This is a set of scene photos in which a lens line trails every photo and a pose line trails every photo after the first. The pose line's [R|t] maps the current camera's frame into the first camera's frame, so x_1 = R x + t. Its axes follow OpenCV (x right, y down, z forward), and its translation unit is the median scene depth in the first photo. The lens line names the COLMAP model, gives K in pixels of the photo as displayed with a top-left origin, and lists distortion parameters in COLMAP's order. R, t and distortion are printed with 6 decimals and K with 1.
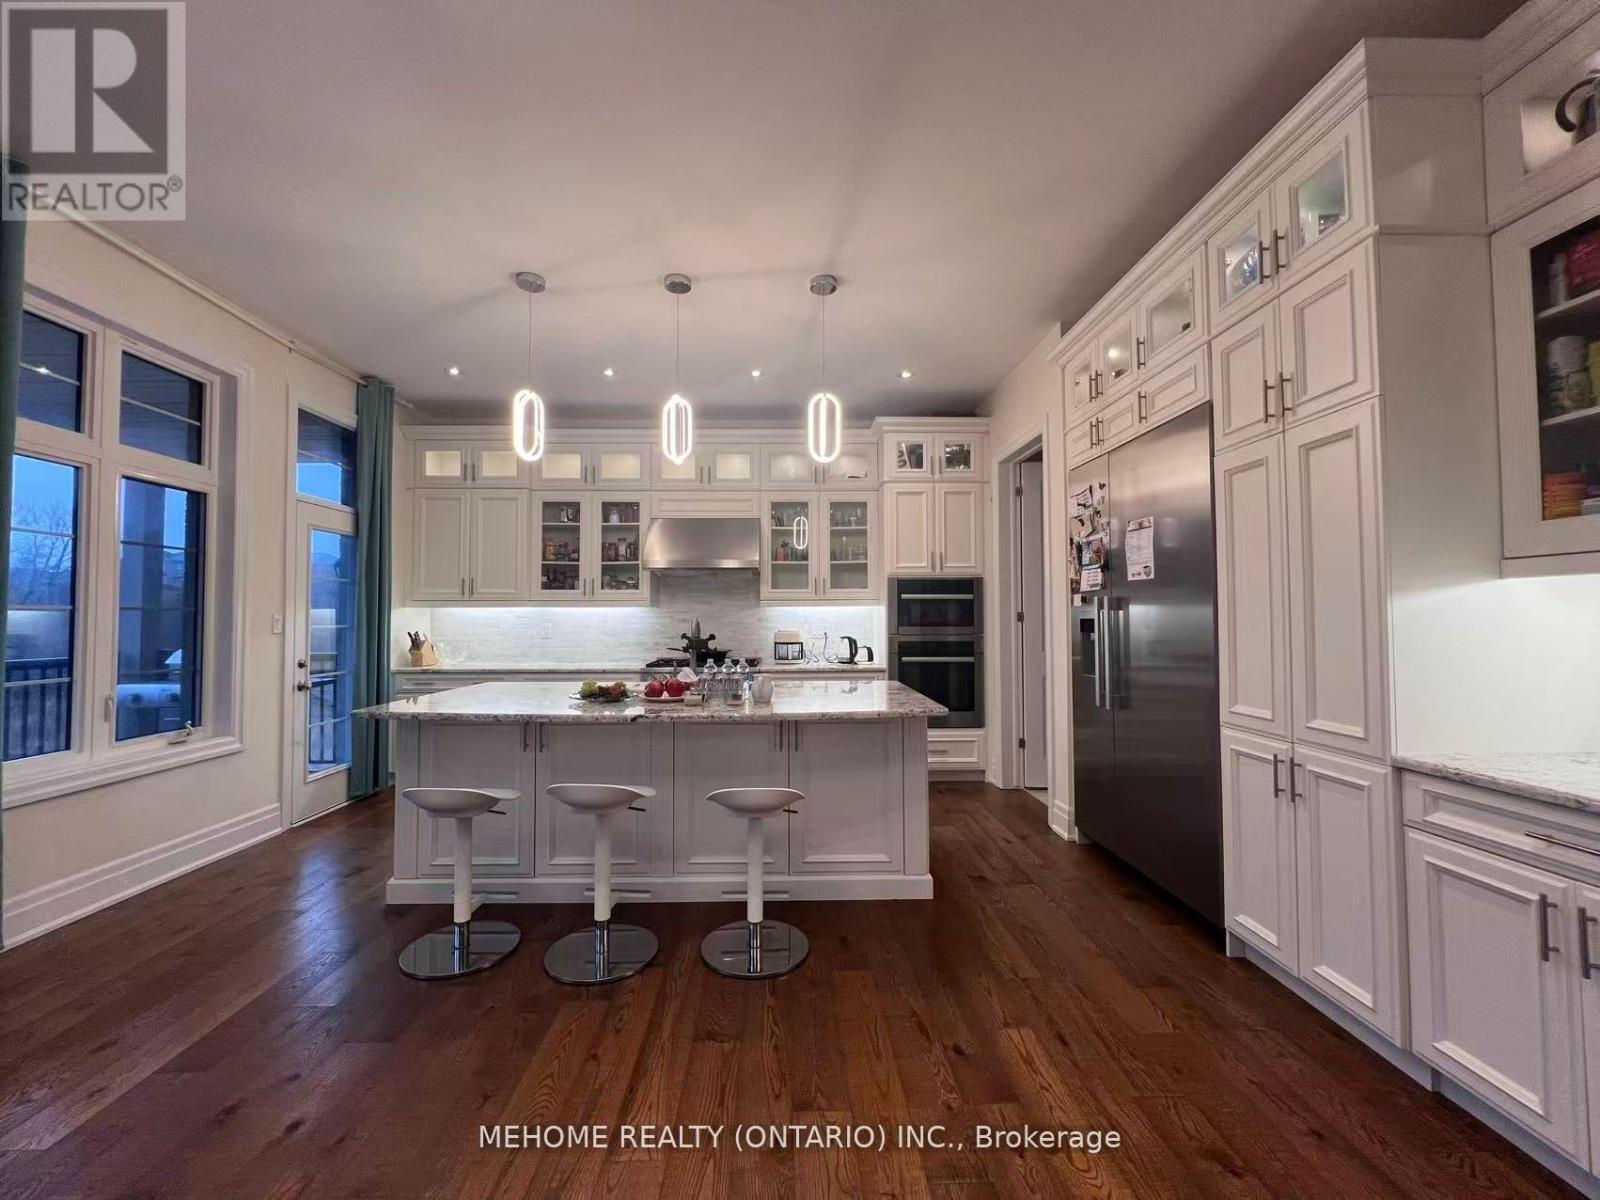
lens RADIAL K [[640.8, 0, 793.8], [0, 640.8, 596.3], [0, 0, 1]] dist [-0.000671, 0.000116]
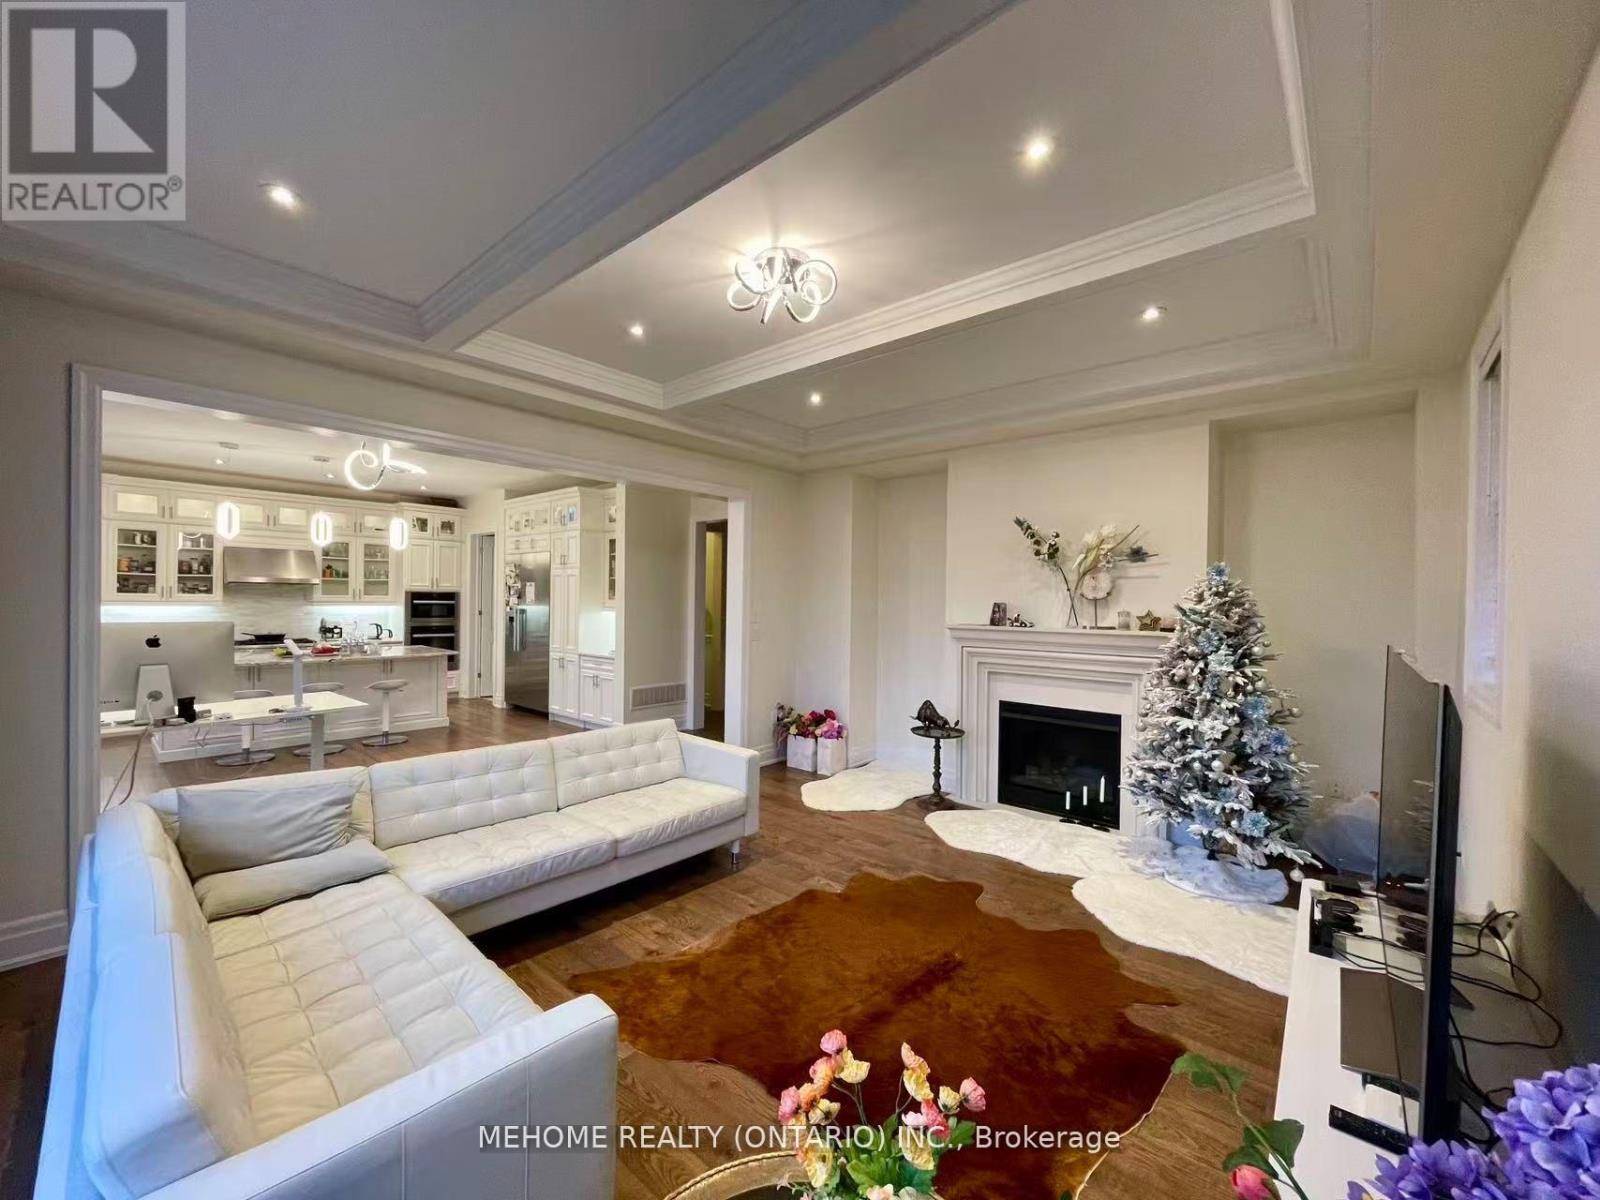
lens RADIAL K [[645.7, 0, 796.1], [0, 645.7, 600.3], [0, 0, 1]] dist [-0.003191, 0.000105]
pose [[0.678959, 0.011016, 0.734094, -0.432383], [-0.042582, 0.998795, 0.024396, -0.092385], [-0.732940, -0.047823, 0.678610, -1.030109]]
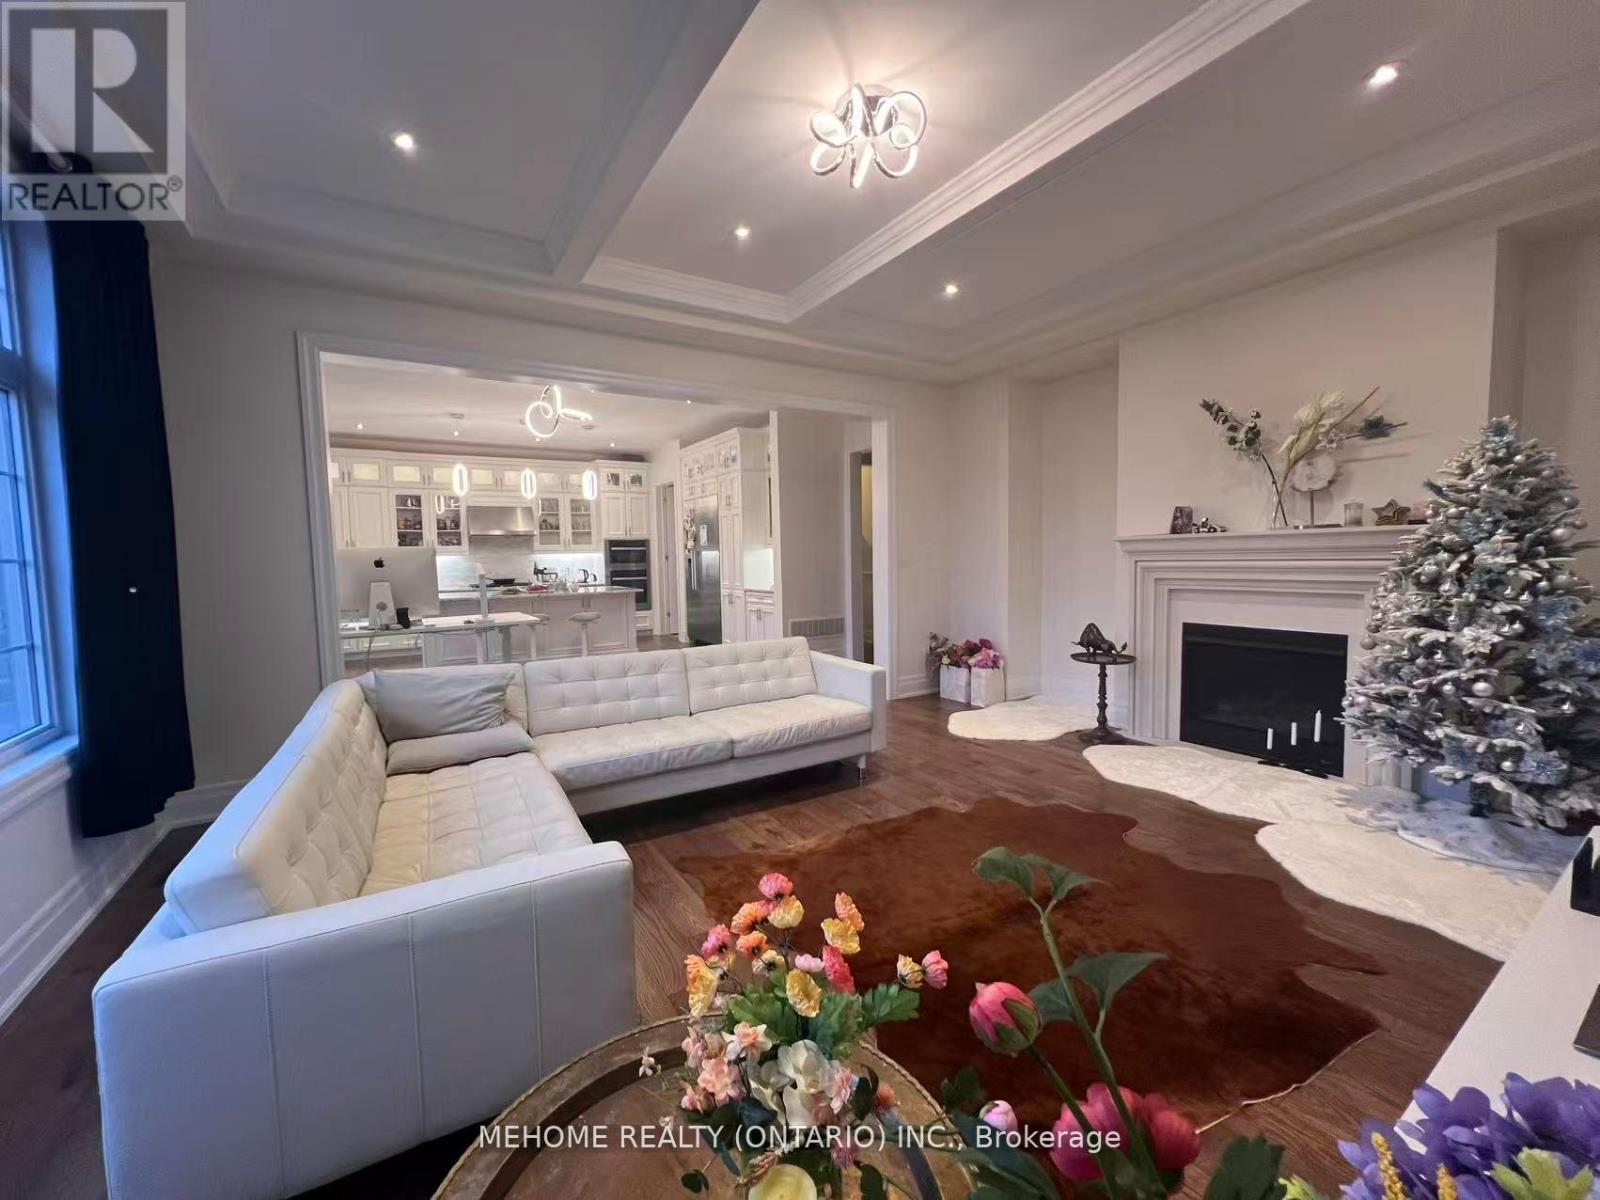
lens RADIAL K [[640.8, 0, 793.8], [0, 640.8, 596.3], [0, 0, 1]] dist [-0.000671, 0.000116]
pose [[0.865182, -0.047472, 0.499206, -0.351173], [-0.000683, 0.995396, 0.095841, -0.044184], [-0.501457, -0.083261, 0.861167, -1.057032]]
